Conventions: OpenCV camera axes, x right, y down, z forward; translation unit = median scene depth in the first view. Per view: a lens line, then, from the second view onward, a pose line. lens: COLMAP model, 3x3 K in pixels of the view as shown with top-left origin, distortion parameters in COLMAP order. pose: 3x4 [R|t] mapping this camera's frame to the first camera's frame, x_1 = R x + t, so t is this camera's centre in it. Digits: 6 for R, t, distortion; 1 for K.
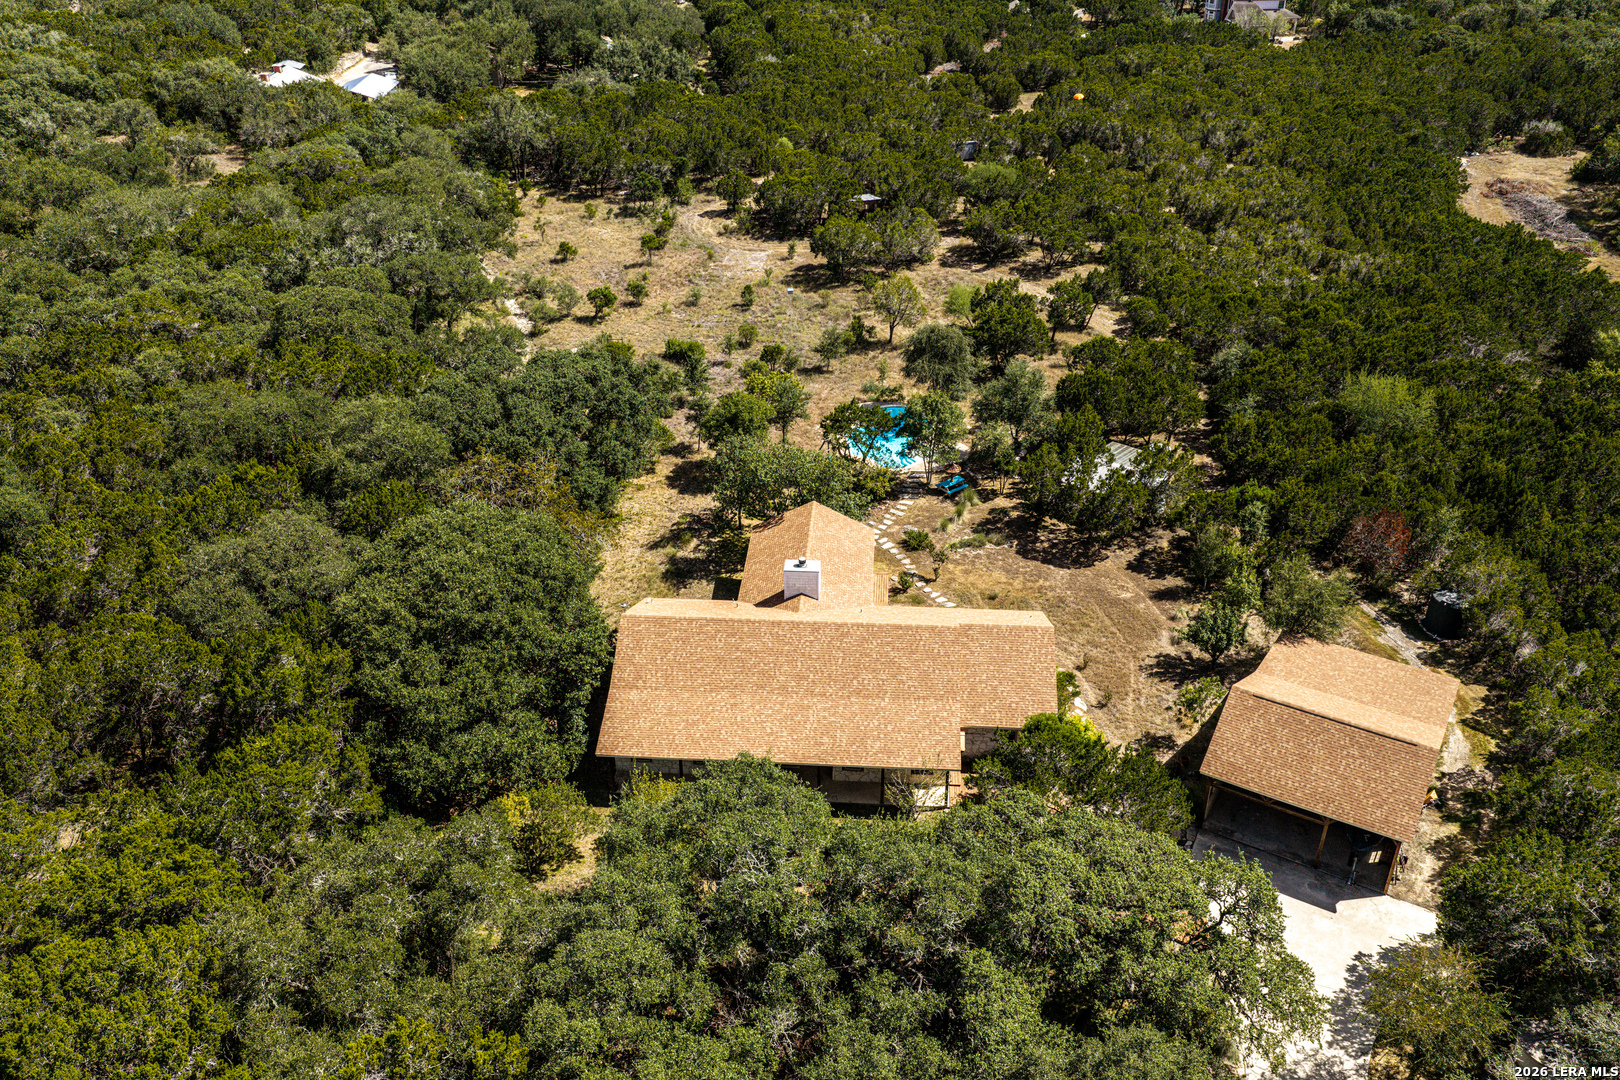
lens RADIAL K [[1337.5, 0, 805.8], [0, 1337.5, 545.1], [0, 0, 1]] dist [0.010112, -0.021499]
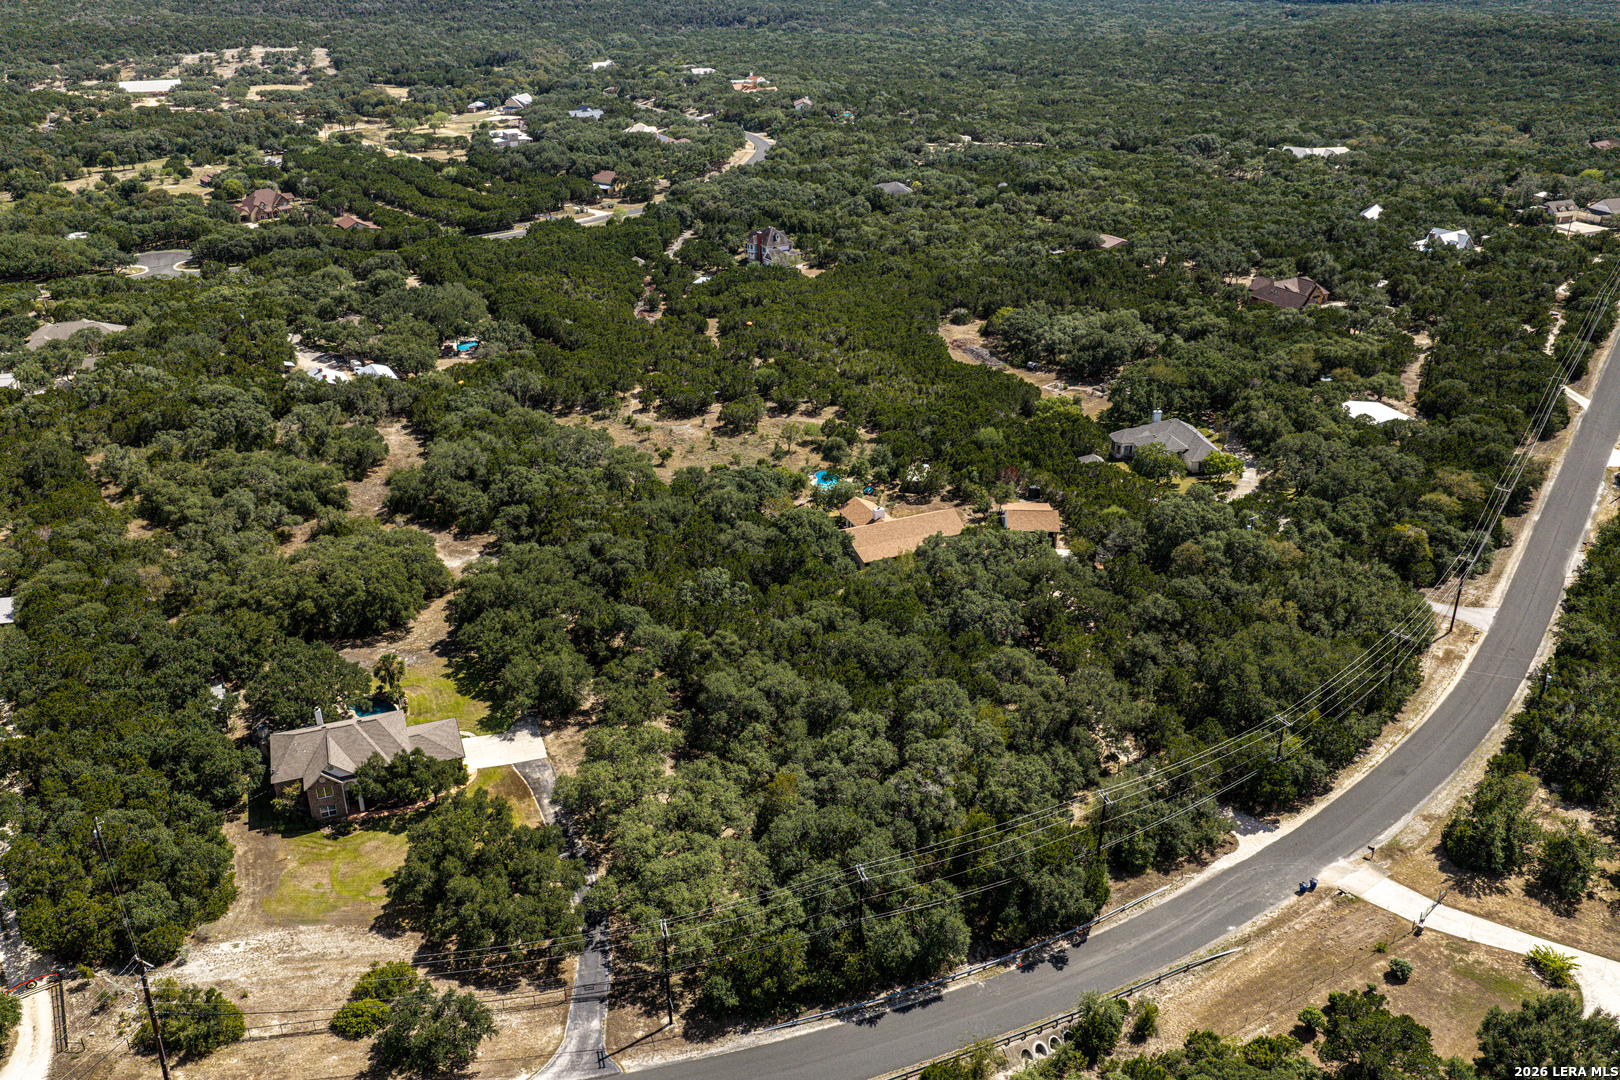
lens RADIAL K [[1337.5, 0, 811.3], [0, 1337.5, 541.3], [0, 0, 1]] dist [0.010112, -0.021499]
pose [[0.880086, -0.200535, 0.430389, -0.987314], [0.242577, 0.969112, -0.044489, 0.124086], [-0.408173, 0.143557, 0.901546, -1.179184]]
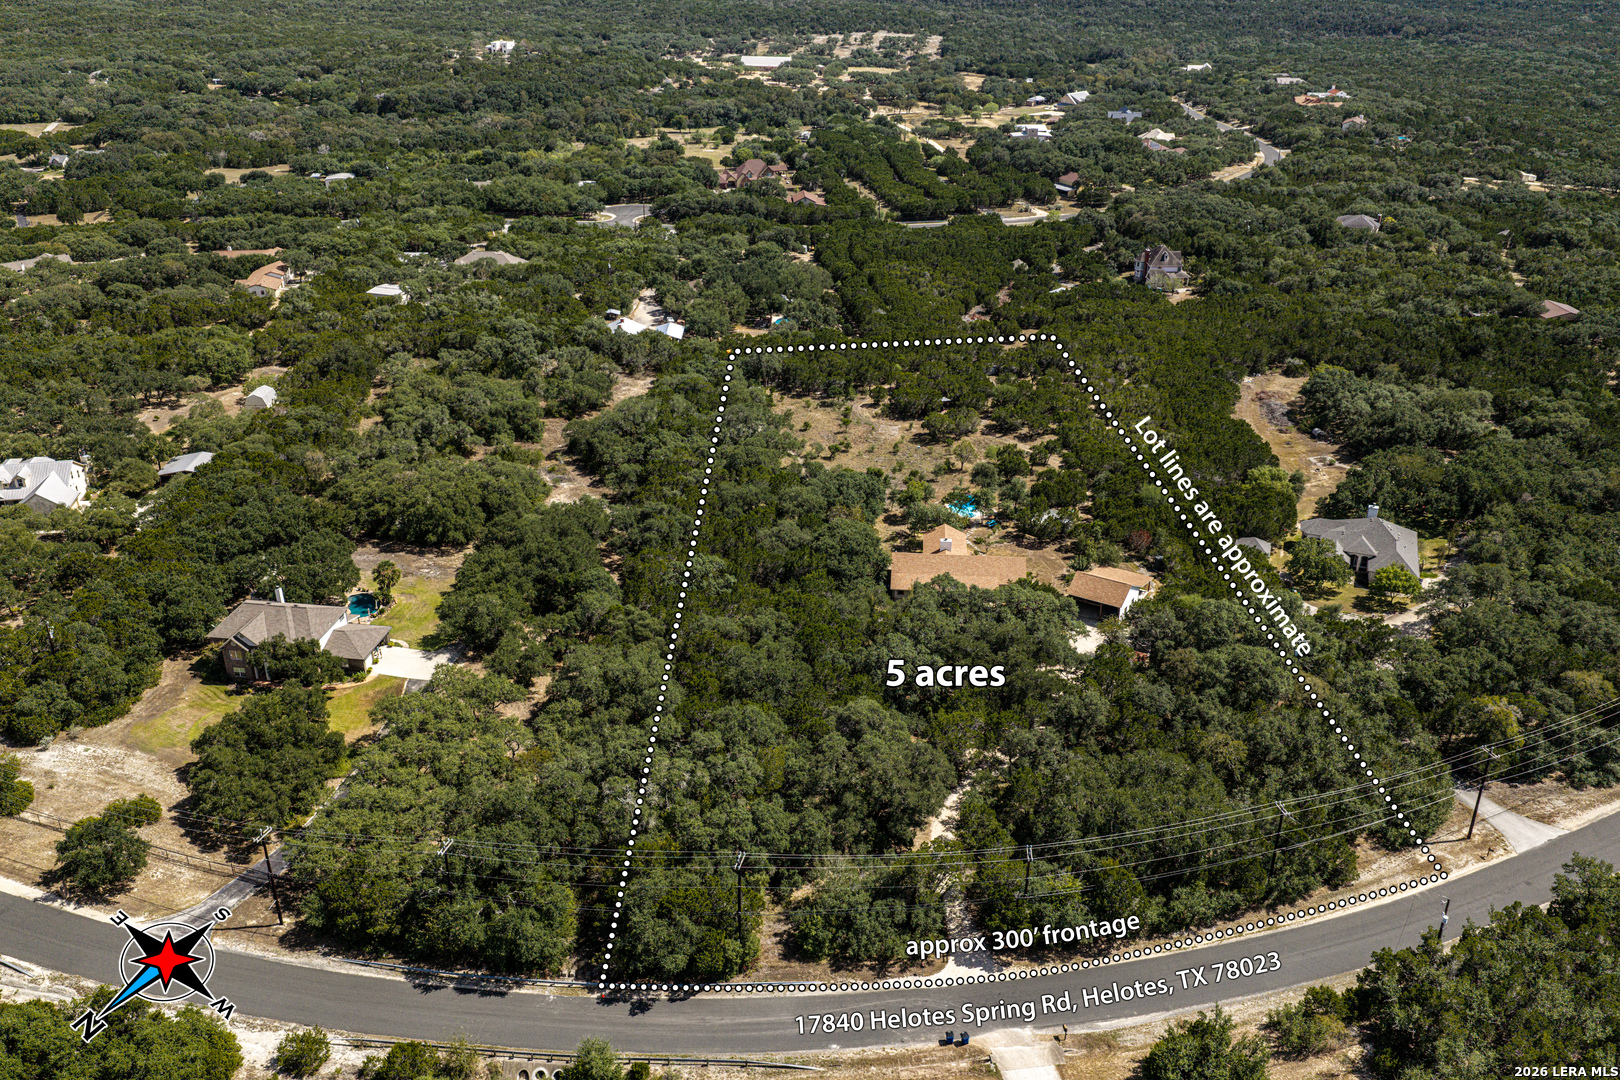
lens RADIAL K [[1337.5, 0, 812.8], [0, 1337.5, 534.5], [0, 0, 1]] dist [0.010112, -0.021499]
pose [[0.999920, 0.012507, -0.002003, -0.193028], [-0.012644, 0.994990, -0.099174, 0.197719], [0.000753, 0.099191, 0.995068, -1.323780]]
